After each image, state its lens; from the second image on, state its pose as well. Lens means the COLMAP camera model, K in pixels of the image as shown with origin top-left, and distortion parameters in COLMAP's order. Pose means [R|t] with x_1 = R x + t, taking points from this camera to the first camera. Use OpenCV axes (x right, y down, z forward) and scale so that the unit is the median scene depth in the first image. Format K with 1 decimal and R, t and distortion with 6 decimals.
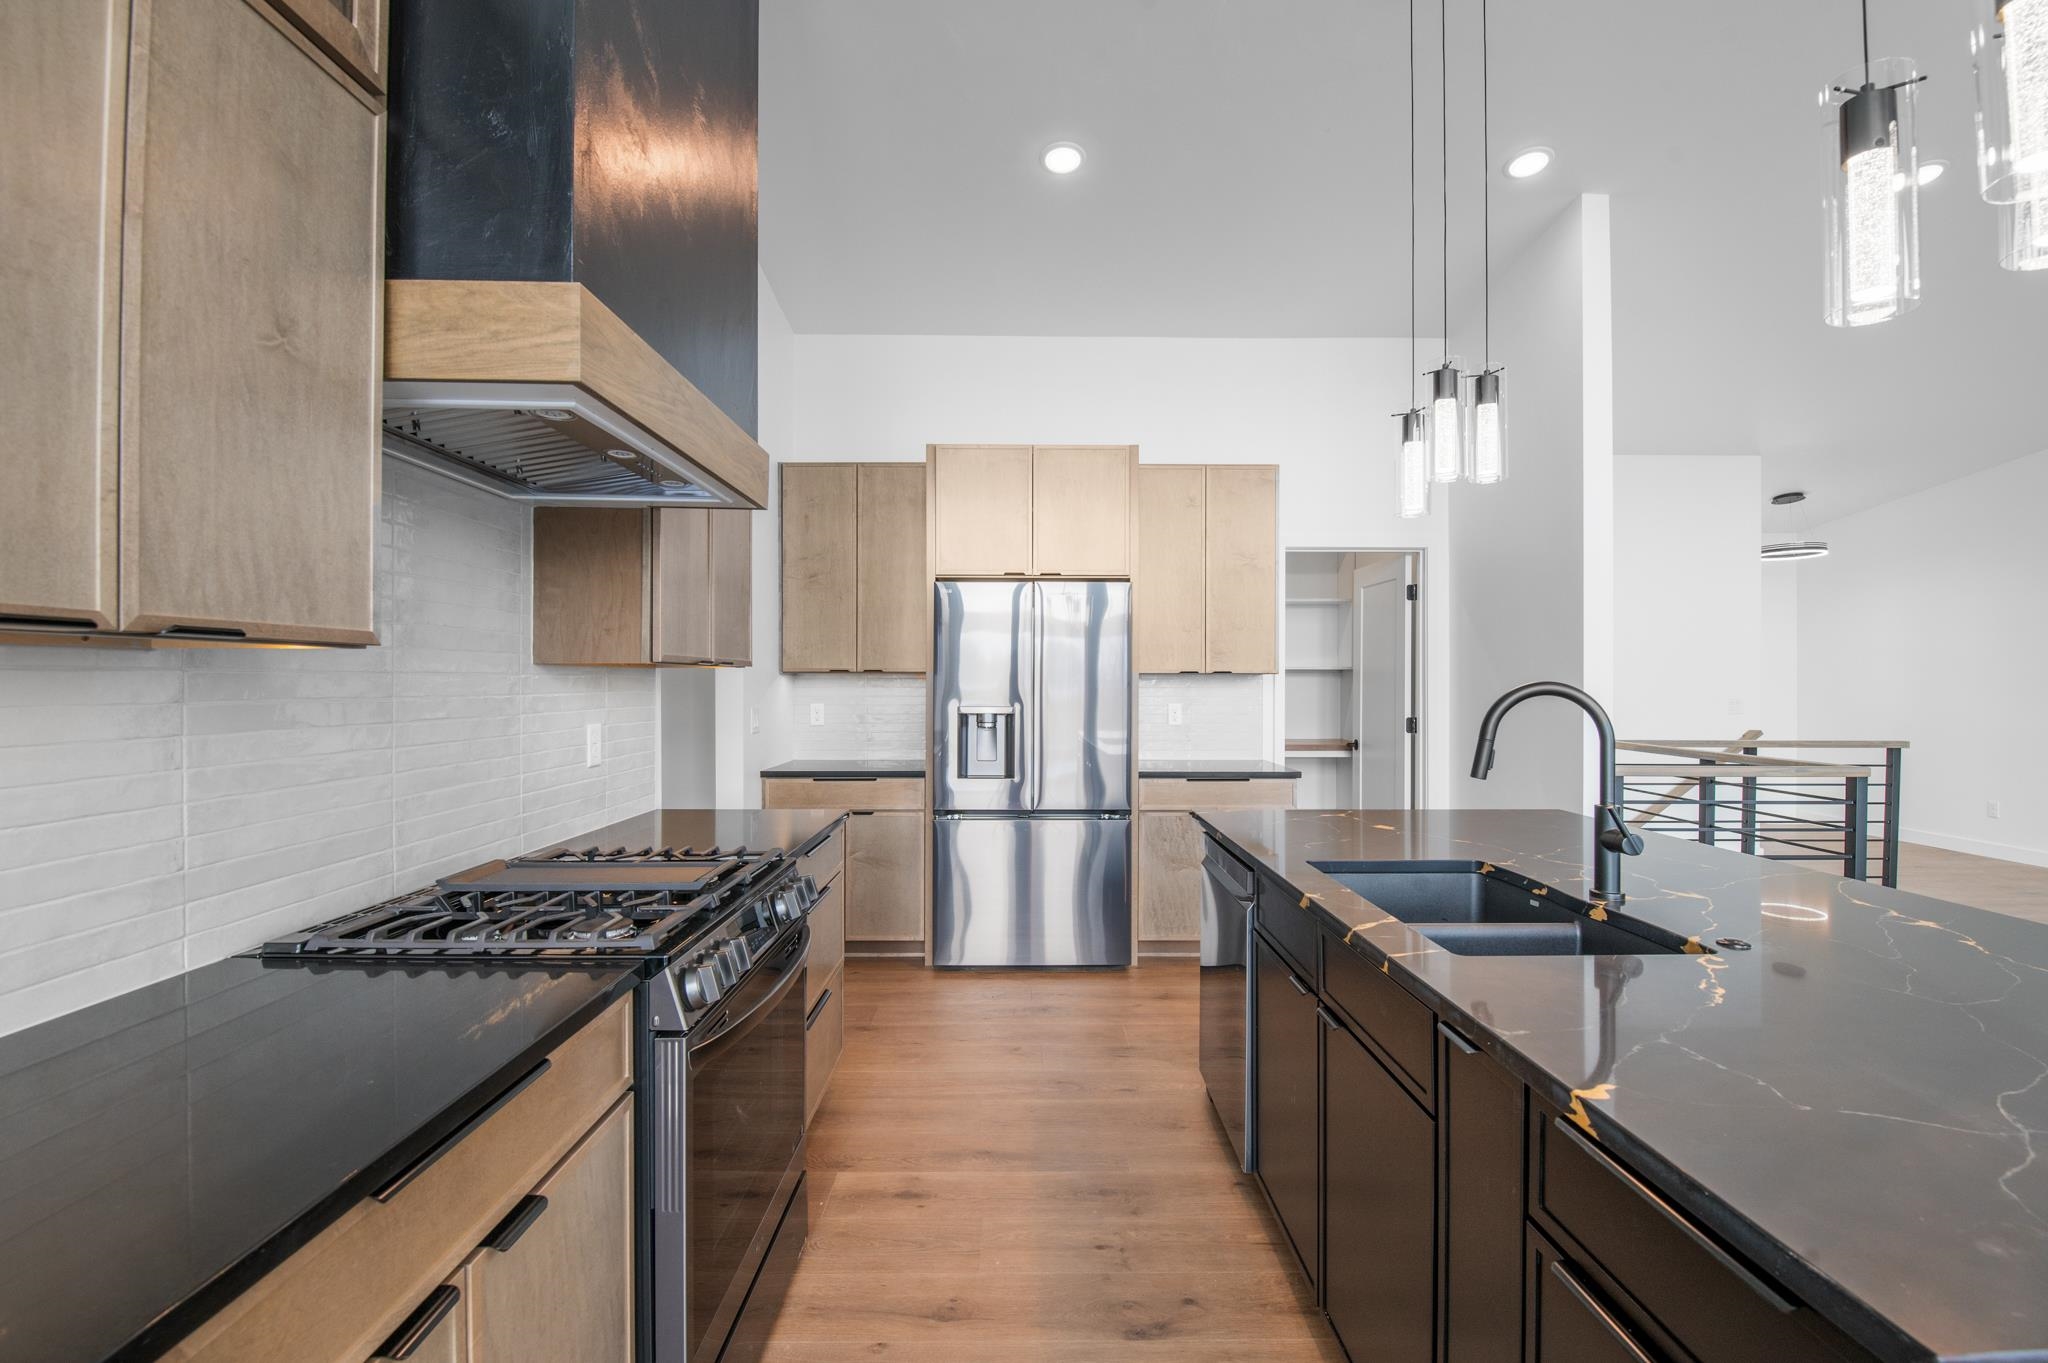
lens RADIAL K [[904.8, 0, 1029.1], [0, 904.8, 680.4], [0, 0, 1]] dist [0.000108, -0.010907]
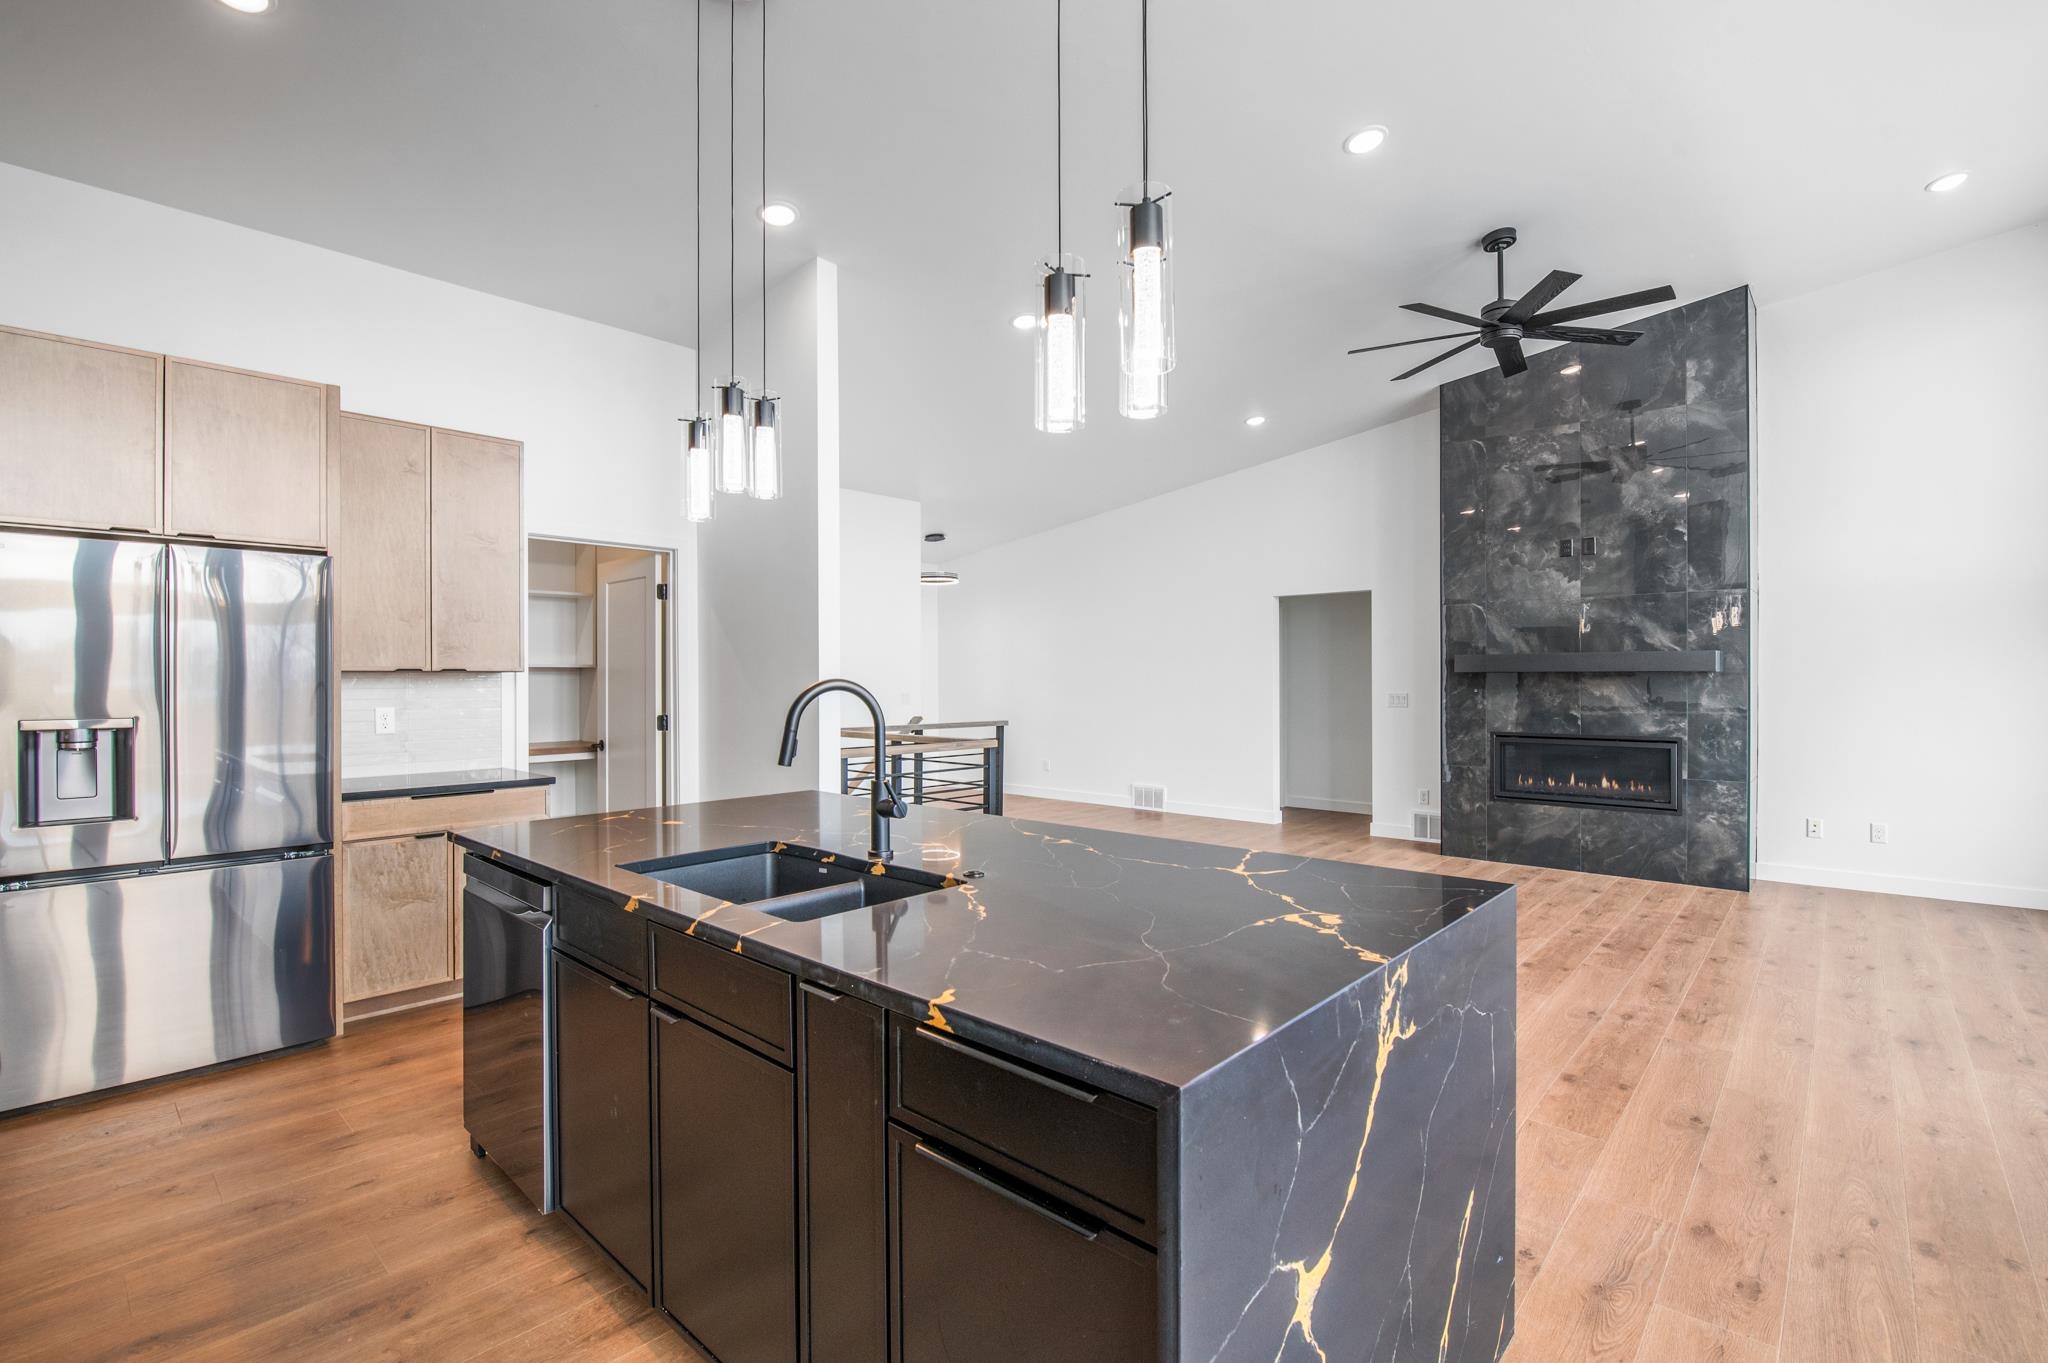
lens RADIAL K [[909.7, 0, 1027.9], [0, 909.7, 680.9], [0, 0, 1]] dist [-0.000370, -0.010407]
pose [[0.681198, -0.005736, 0.732076, -0.081149], [0.003937, 0.999984, 0.004172, 0.000057], [-0.732088, 0.000040, 0.681210, 0.010104]]
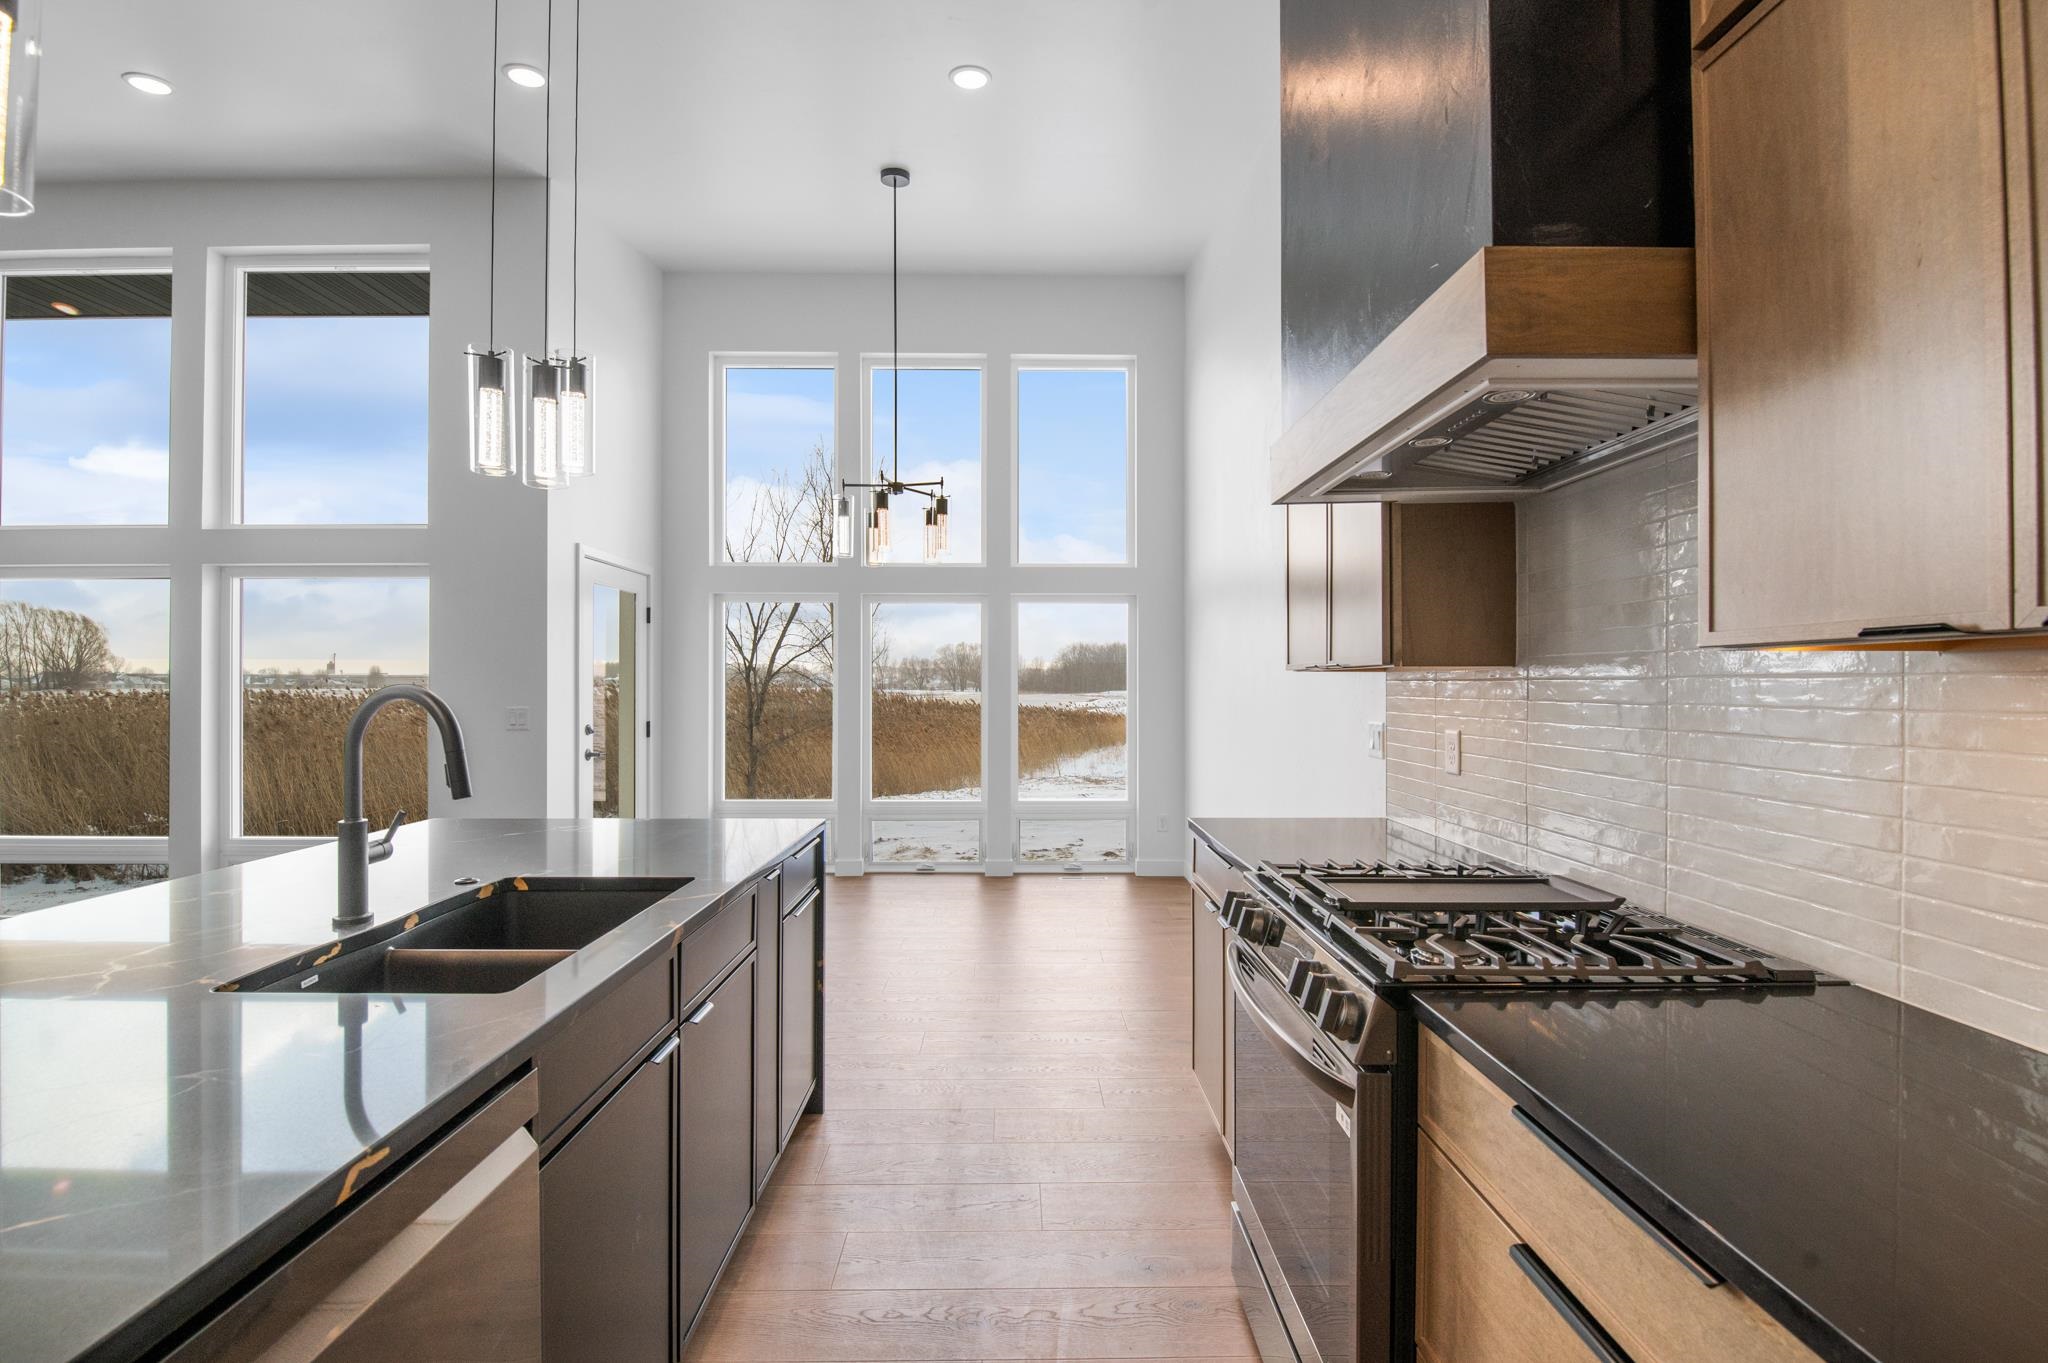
lens RADIAL K [[909.7, 0, 1027.9], [0, 909.7, 680.9], [0, 0, 1]] dist [-0.000370, -0.010407]
pose [[-0.999969, -0.001824, -0.007635, -0.019322], [-0.001774, 0.999977, -0.006542, 0.001636], [0.007647, -0.006529, -0.999949, 1.245271]]
